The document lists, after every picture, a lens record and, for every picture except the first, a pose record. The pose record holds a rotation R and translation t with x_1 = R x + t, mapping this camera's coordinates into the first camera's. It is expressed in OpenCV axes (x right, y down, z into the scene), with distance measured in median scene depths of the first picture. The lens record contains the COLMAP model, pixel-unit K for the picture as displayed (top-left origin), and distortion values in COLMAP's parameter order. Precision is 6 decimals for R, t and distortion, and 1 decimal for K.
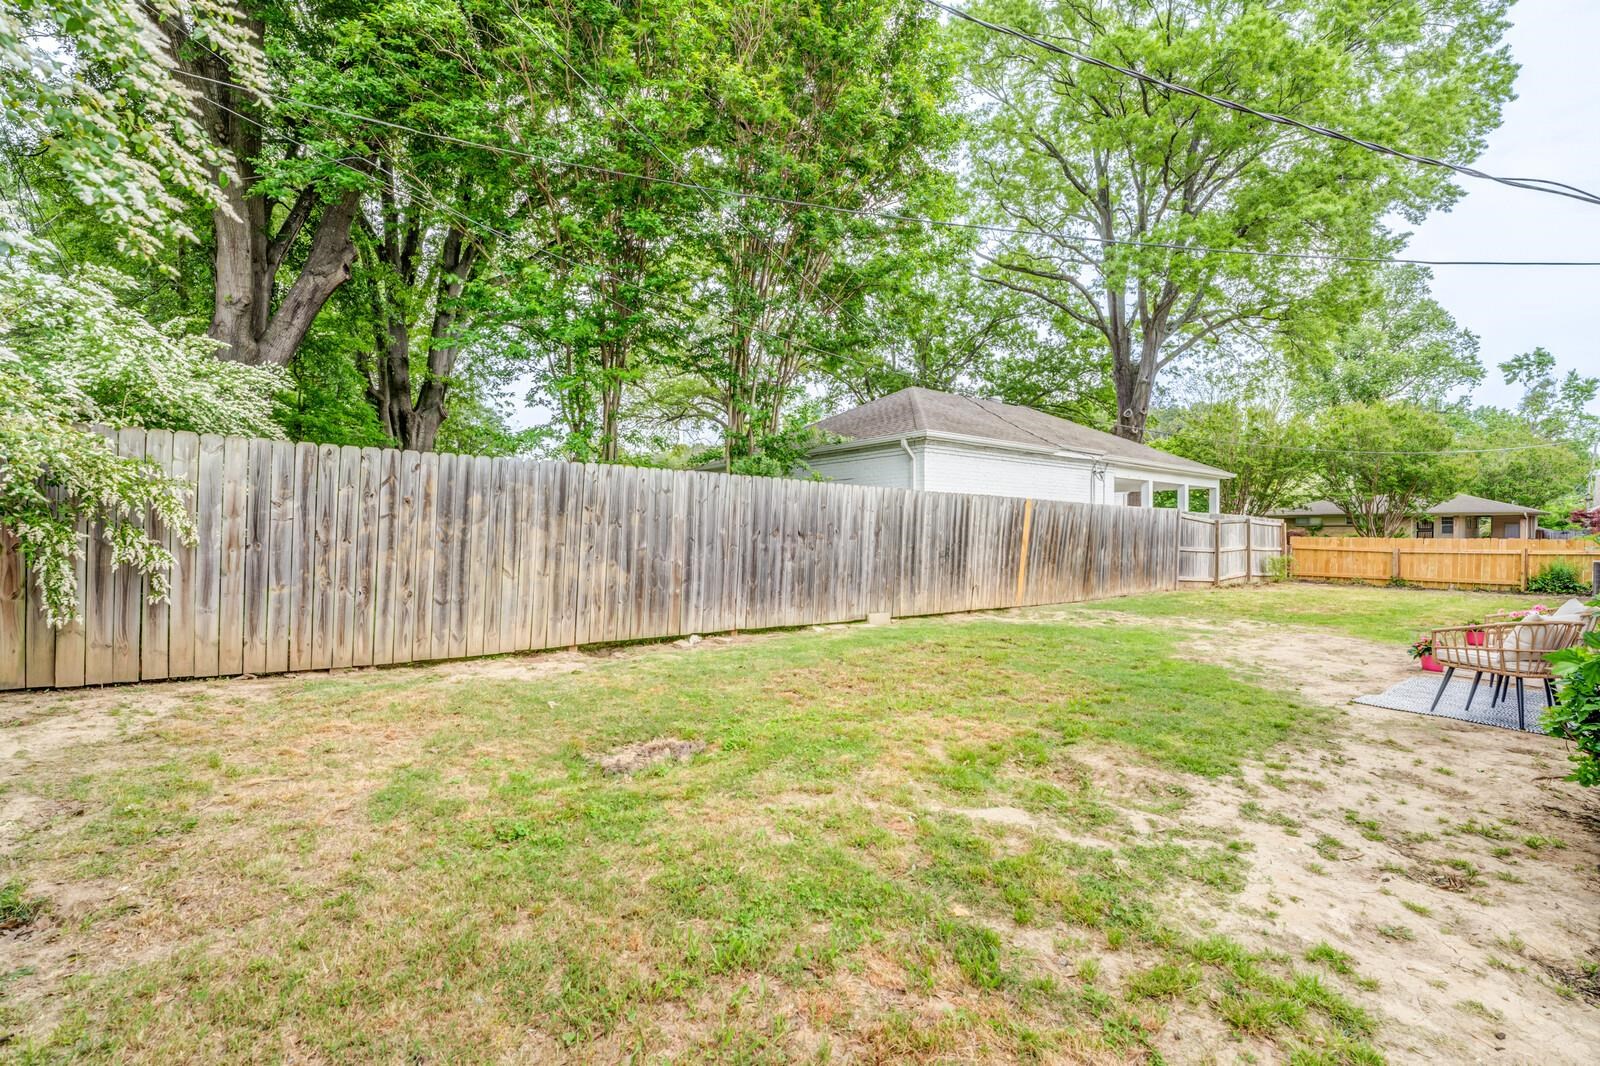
lens RADIAL K [[661.5, 0, 800.0], [0, 661.5, 533.0], [0, 0, 1]] dist [-0.000967, -0.000052]
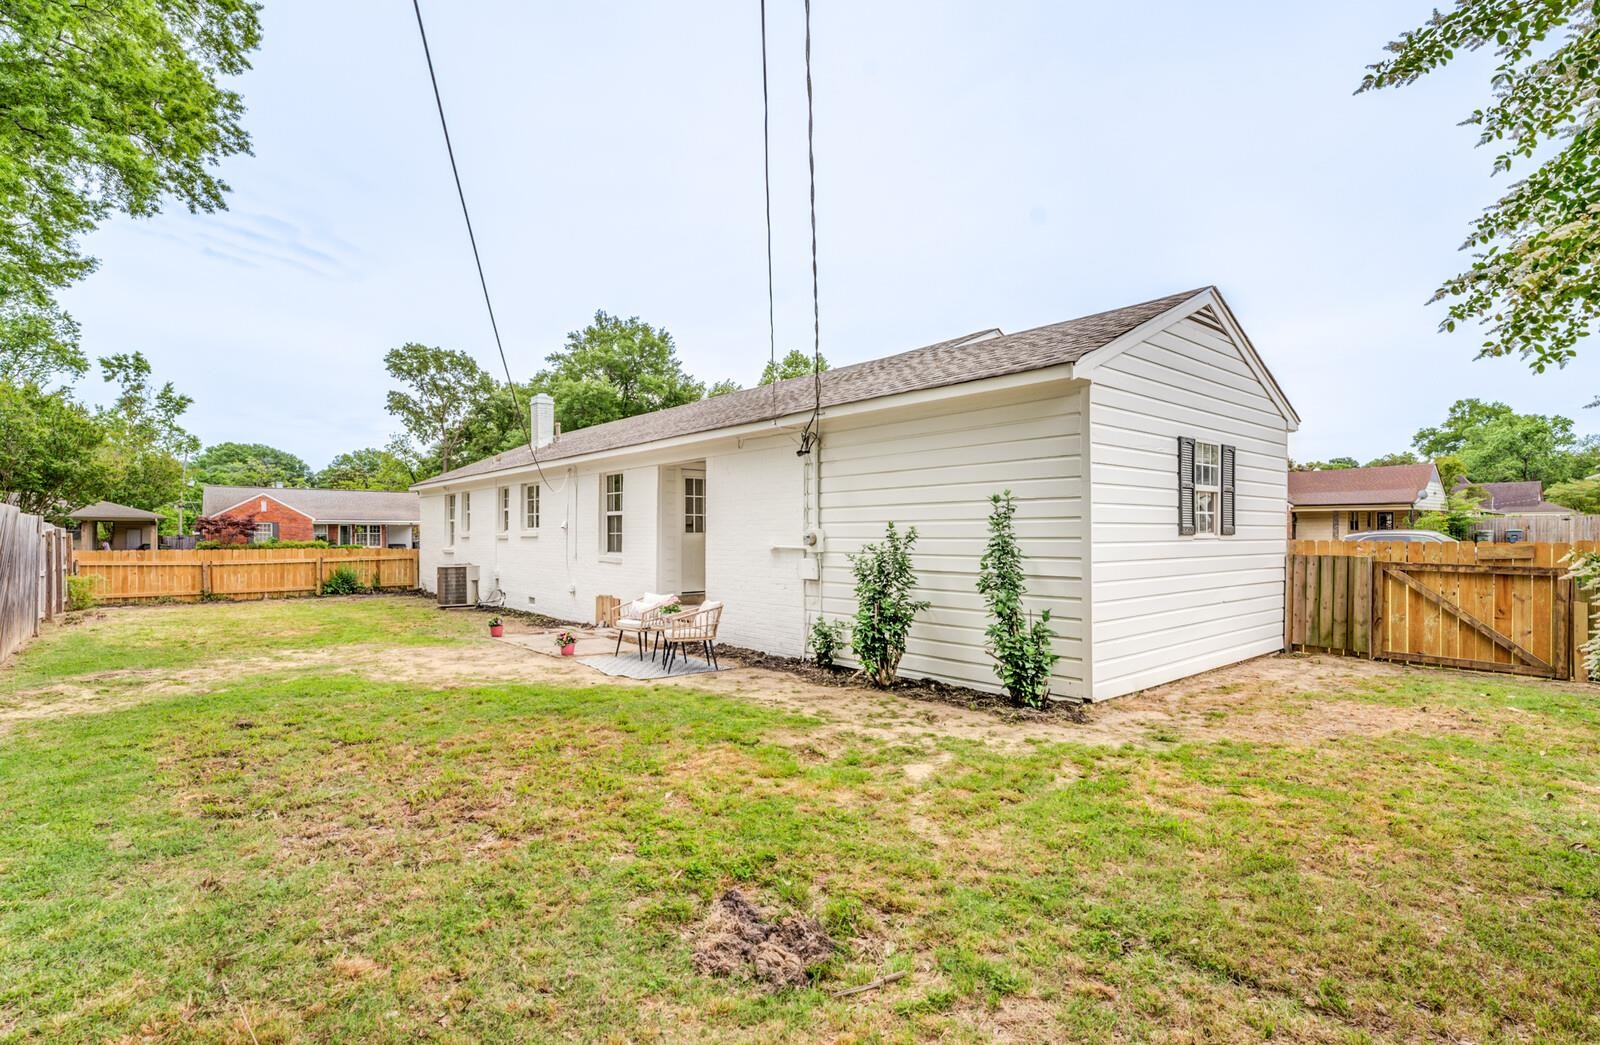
lens RADIAL K [[747.0, 0, 799.4], [0, 747.0, 522.5], [0, 0, 1]] dist [0.001873, 0.000496]
pose [[-0.018688, 0.012501, 0.999747, -0.157856], [0.008072, 0.999891, -0.012352, -0.010151], [-0.999793, 0.007839, -0.018786, 0.156812]]
